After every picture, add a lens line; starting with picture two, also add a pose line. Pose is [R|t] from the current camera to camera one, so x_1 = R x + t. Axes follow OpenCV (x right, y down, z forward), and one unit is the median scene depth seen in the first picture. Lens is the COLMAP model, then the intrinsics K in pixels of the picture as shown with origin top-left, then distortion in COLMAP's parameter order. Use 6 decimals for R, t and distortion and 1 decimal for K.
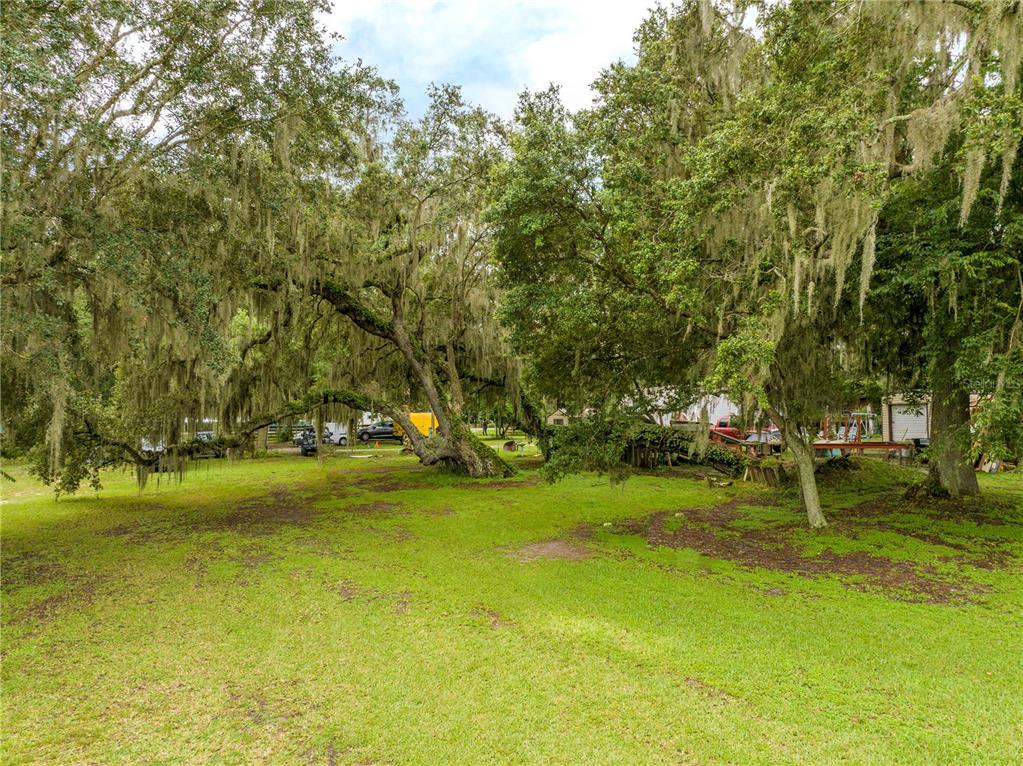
lens RADIAL K [[759.3, 0, 504.1], [0, 759.3, 389.9], [0, 0, 1]] dist [-0.012112, 0.033782]
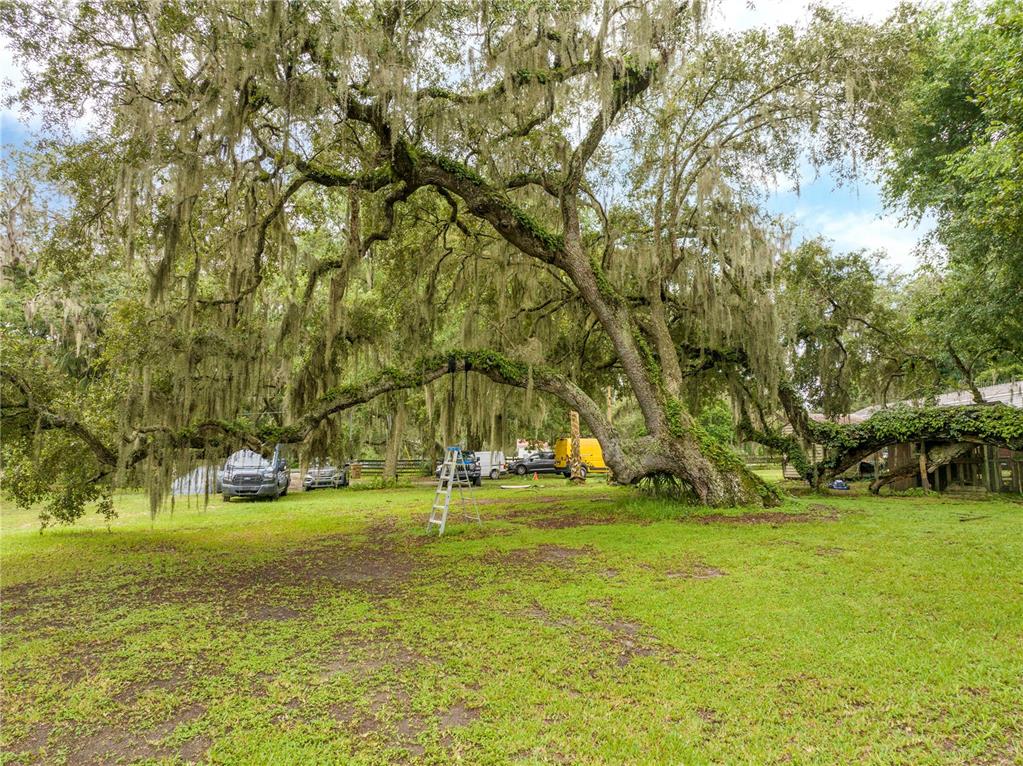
lens RADIAL K [[759.3, 0, 492.0], [0, 759.3, 361.1], [0, 0, 1]] dist [-0.012112, 0.033782]
pose [[0.976151, -0.032039, -0.214717, -0.050456], [0.010335, 0.994787, -0.101452, 0.043524], [0.216848, 0.096813, 0.971393, 0.278364]]
